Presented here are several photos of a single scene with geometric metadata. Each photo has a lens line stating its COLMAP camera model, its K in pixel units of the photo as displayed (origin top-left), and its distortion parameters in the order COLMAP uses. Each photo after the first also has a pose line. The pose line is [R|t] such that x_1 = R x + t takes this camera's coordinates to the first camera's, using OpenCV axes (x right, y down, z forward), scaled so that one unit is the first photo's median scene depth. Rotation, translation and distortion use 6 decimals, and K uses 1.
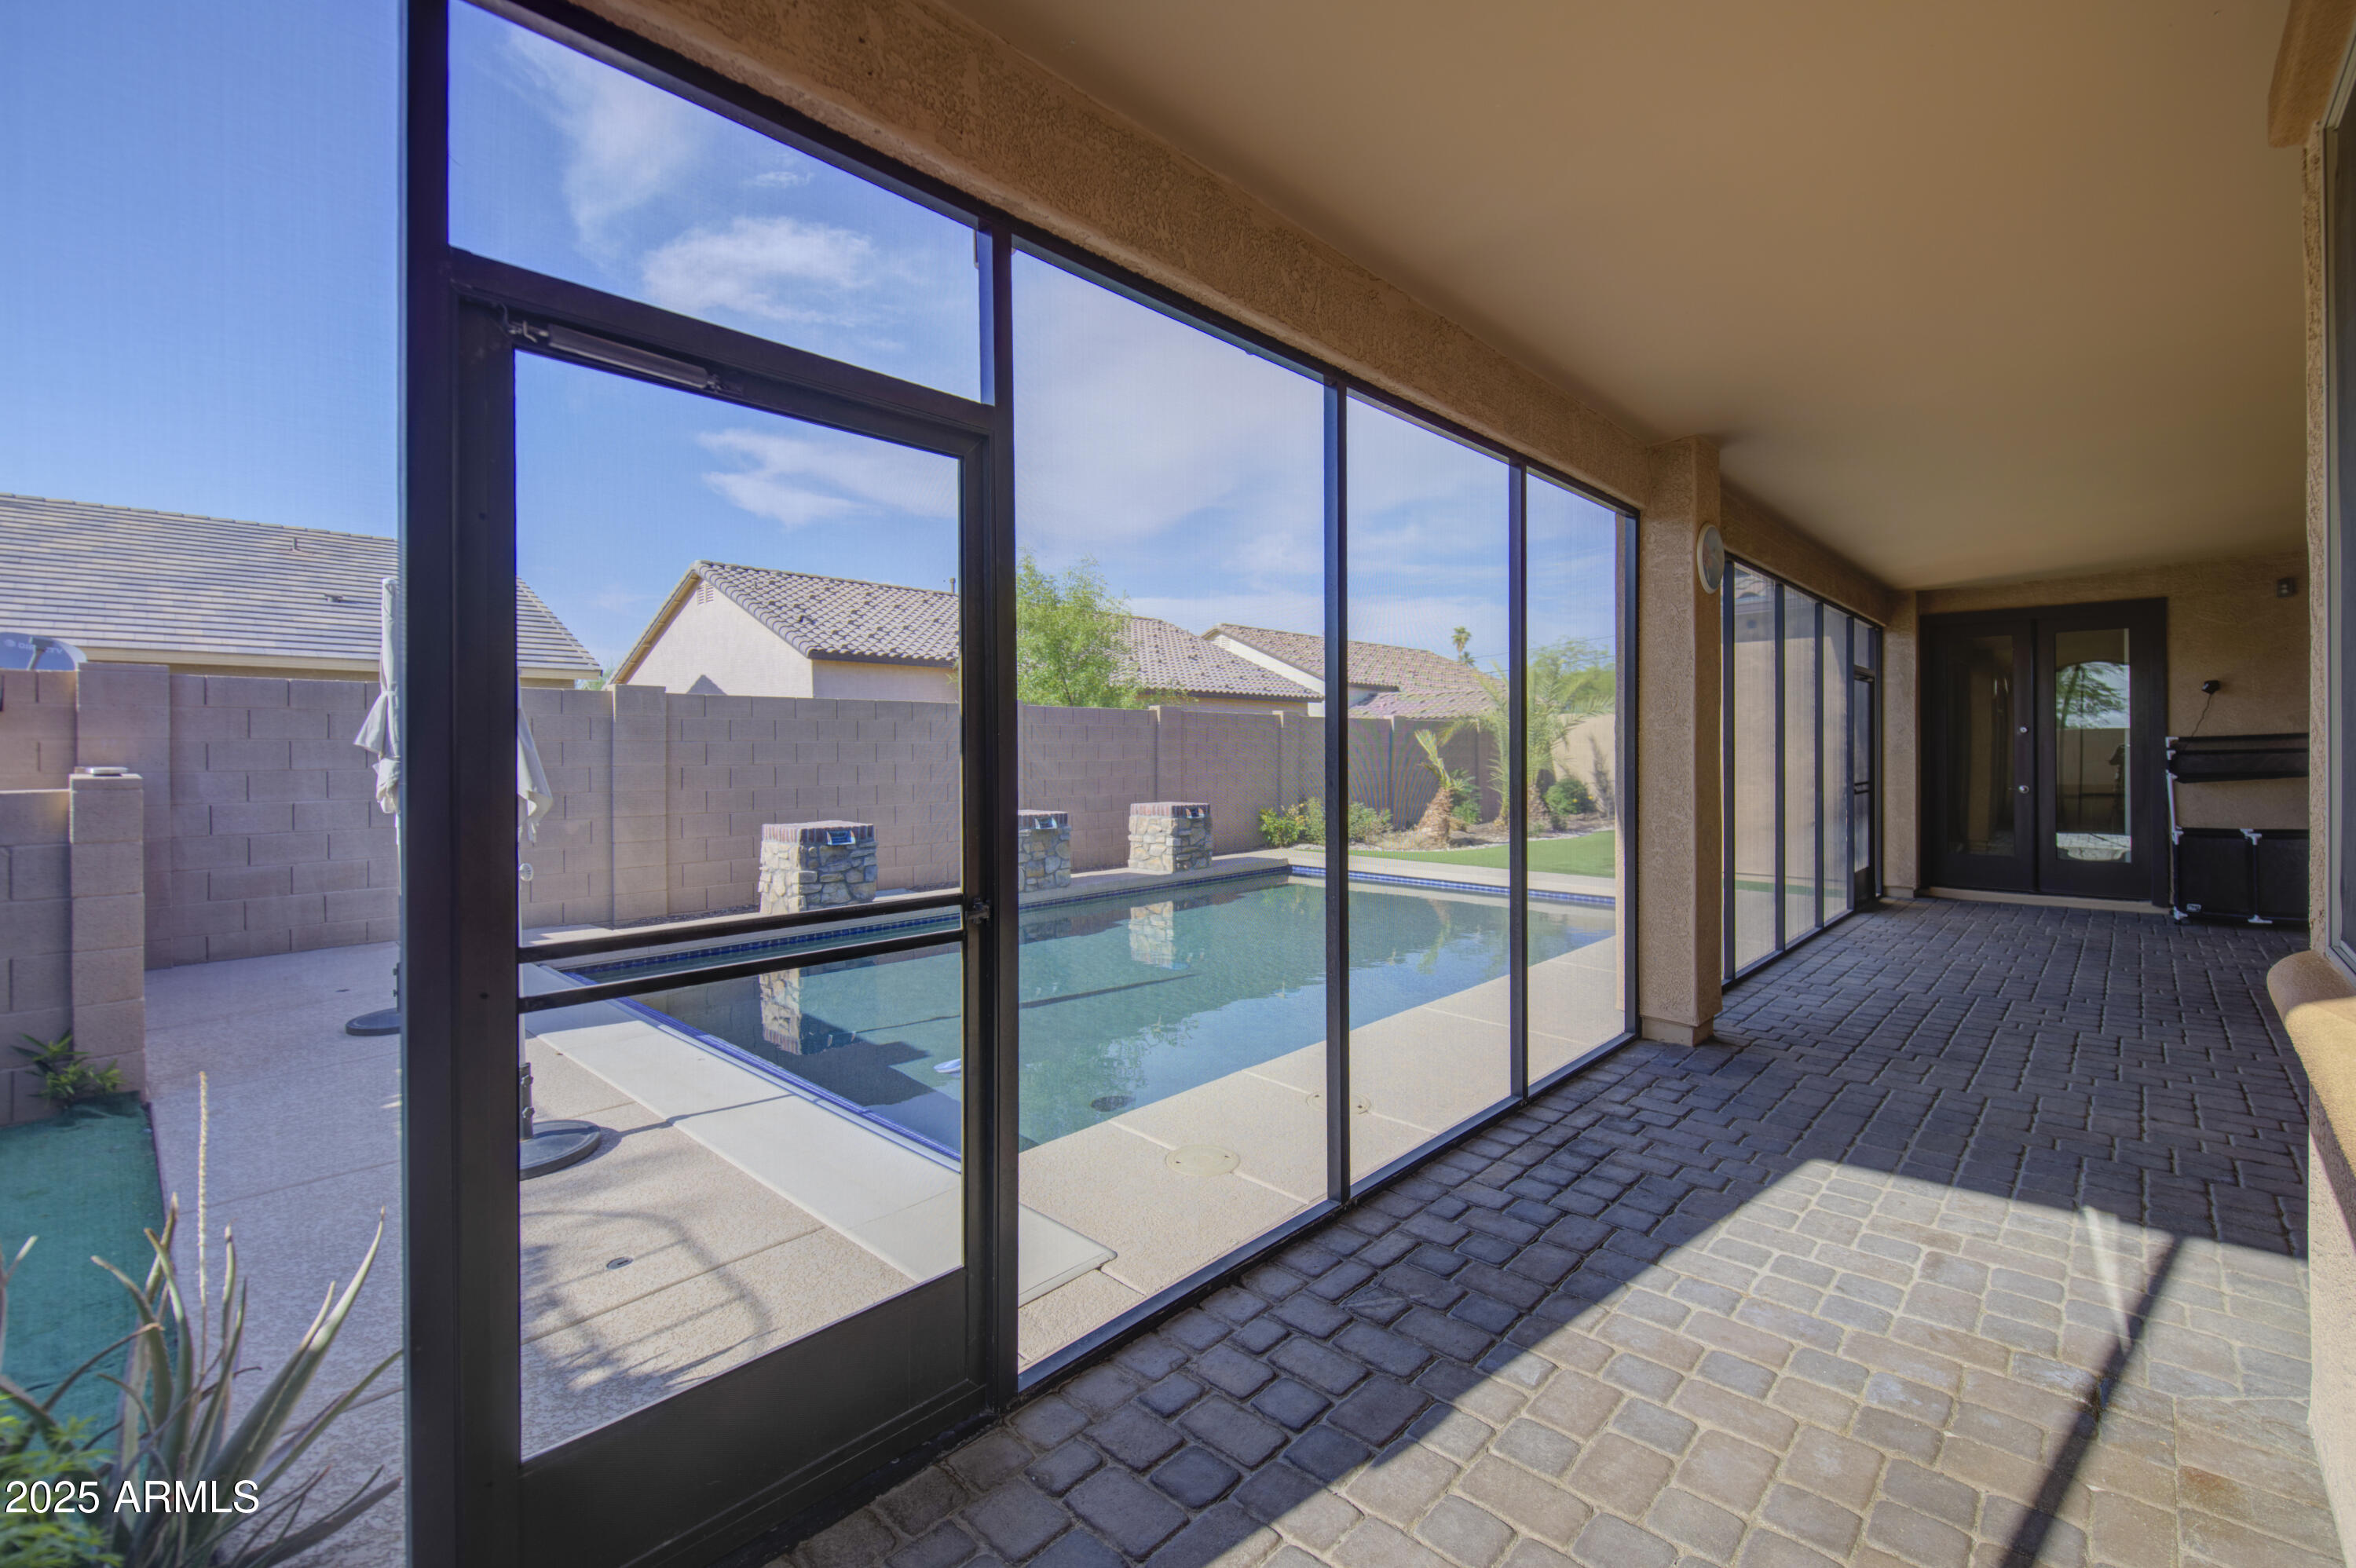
lens RADIAL K [[1007.5, 0, 1161.9], [0, 1007.5, 750.1], [0, 0, 1]] dist [-0.002040, -0.000721]
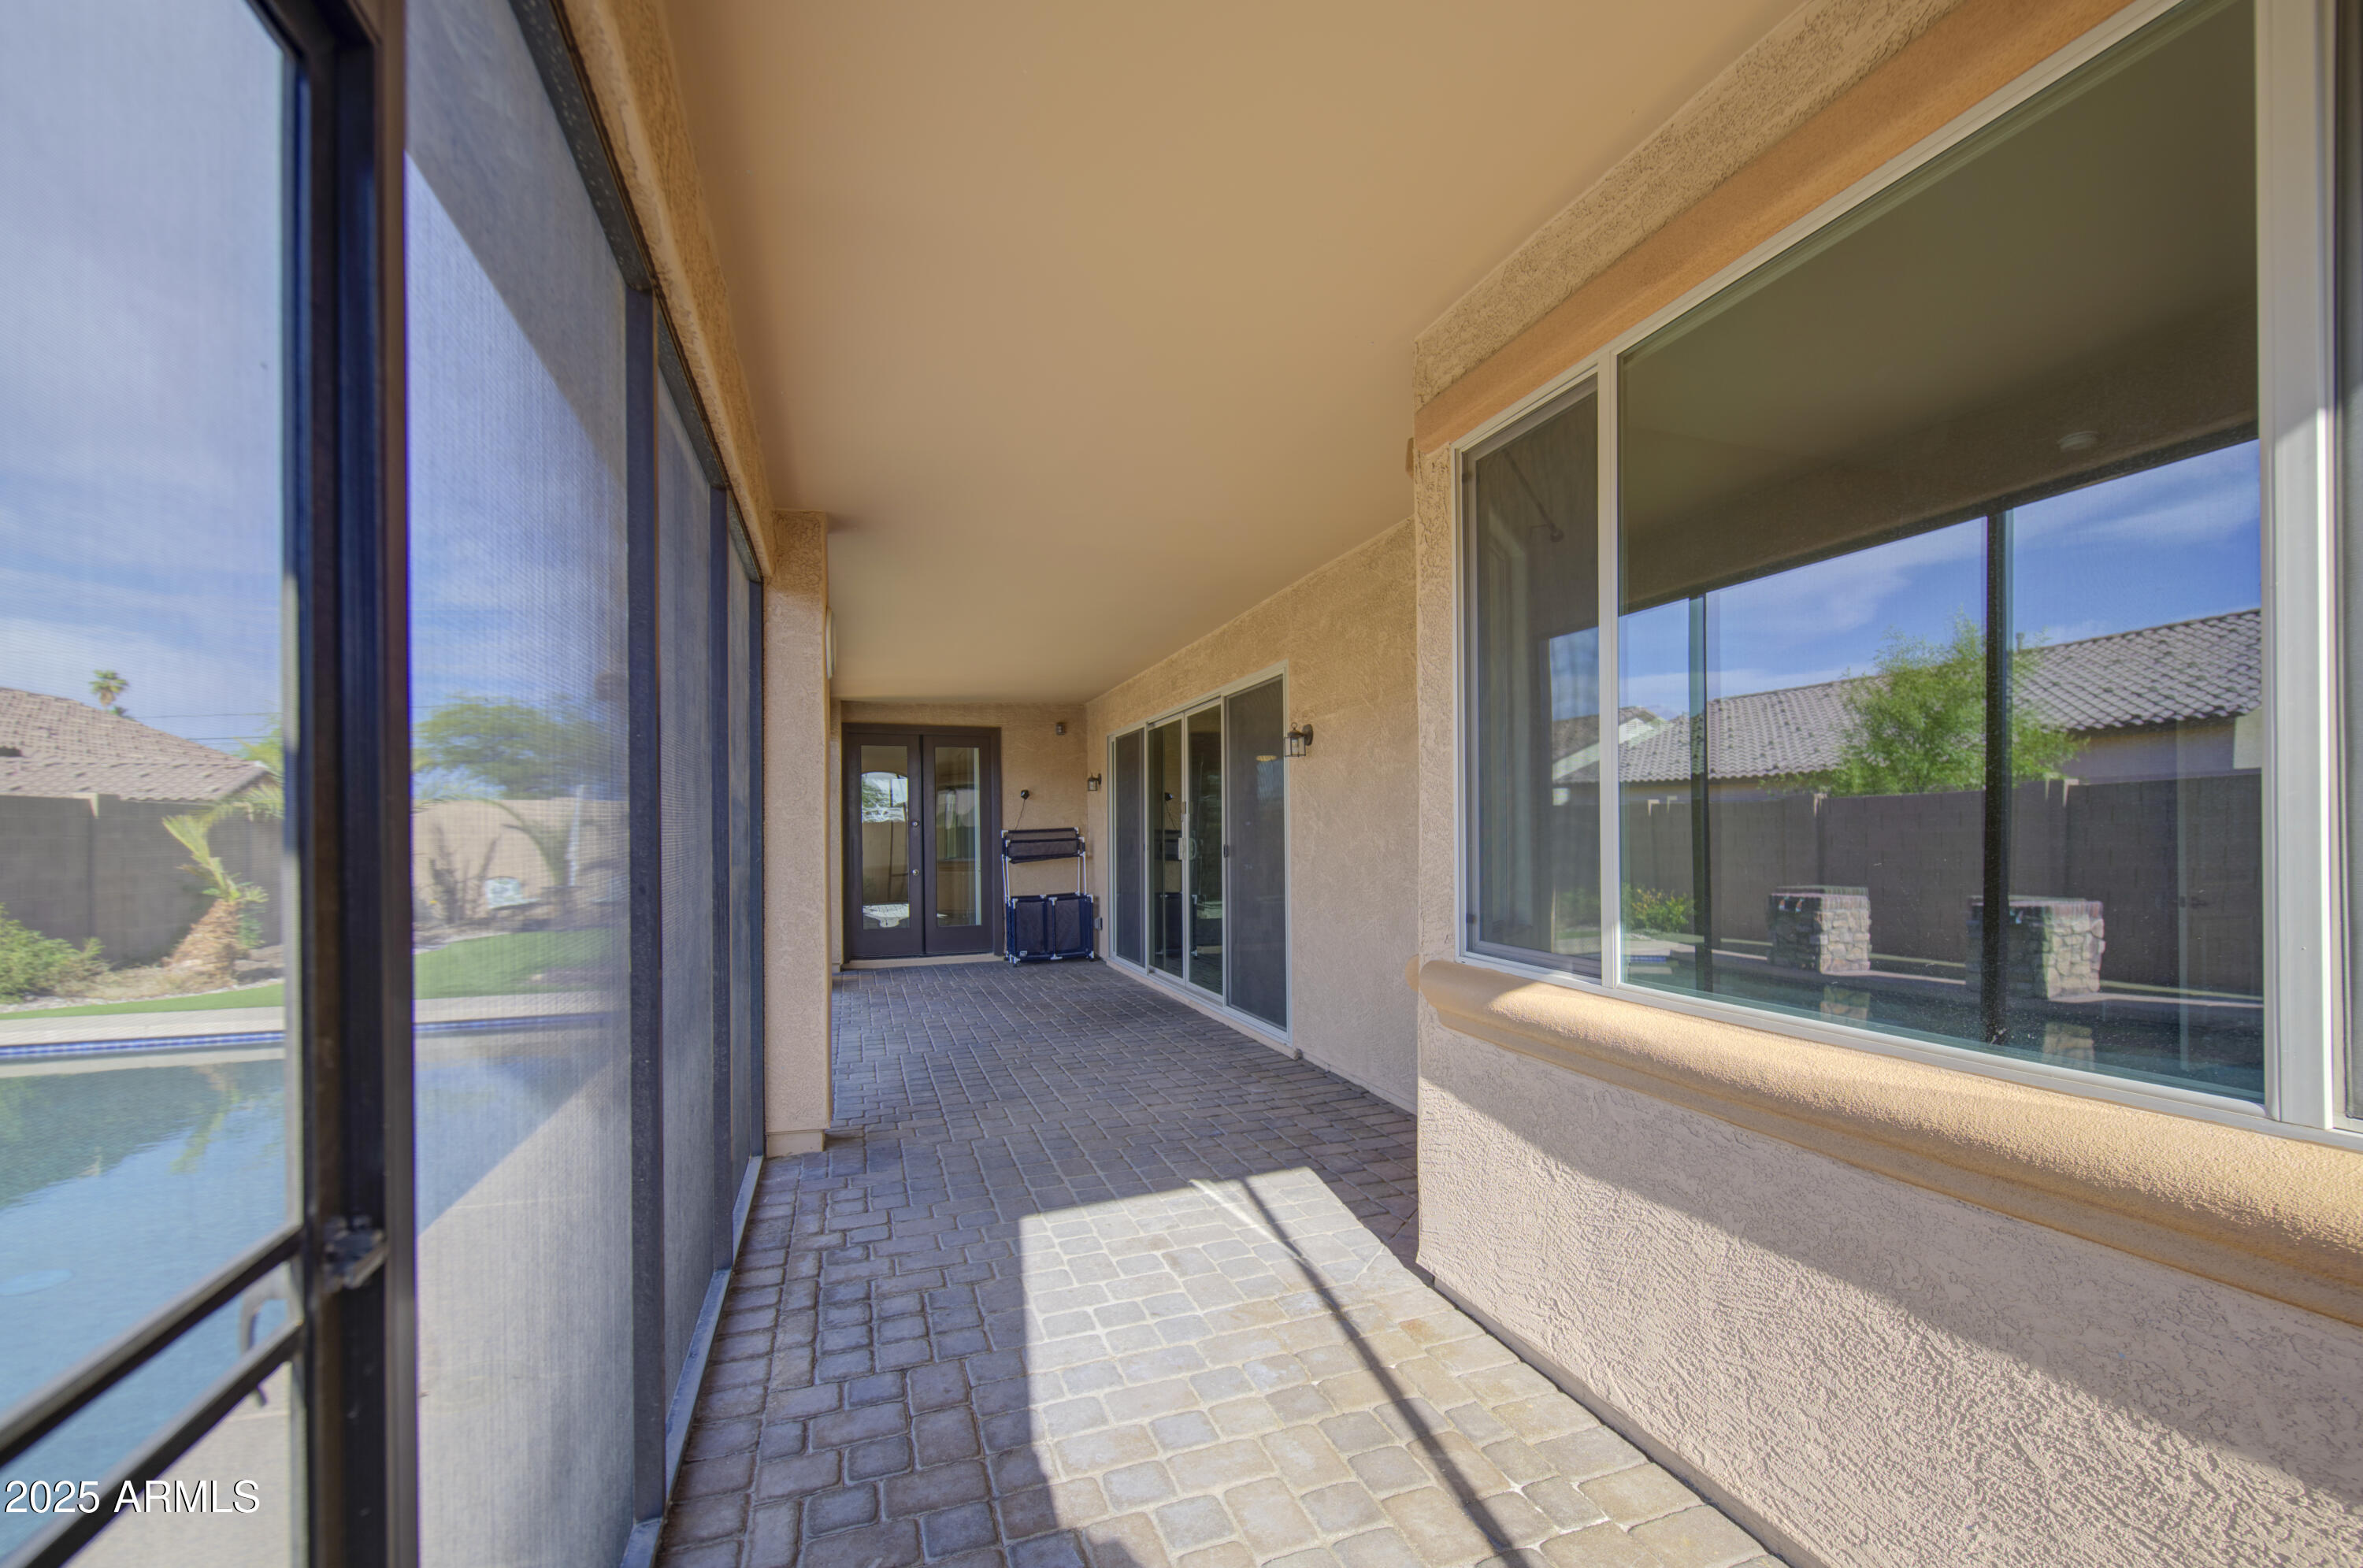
lens RADIAL K [[1009.6, 0, 1226.1], [0, 1009.6, 834.6], [0, 0, 1]] dist [0.000454, -0.000263]
pose [[0.429303, 0.000007, 0.903160, -0.171252], [0.007777, 0.999963, -0.003704, 0.000964], [-0.903127, 0.008614, 0.429287, 0.237181]]
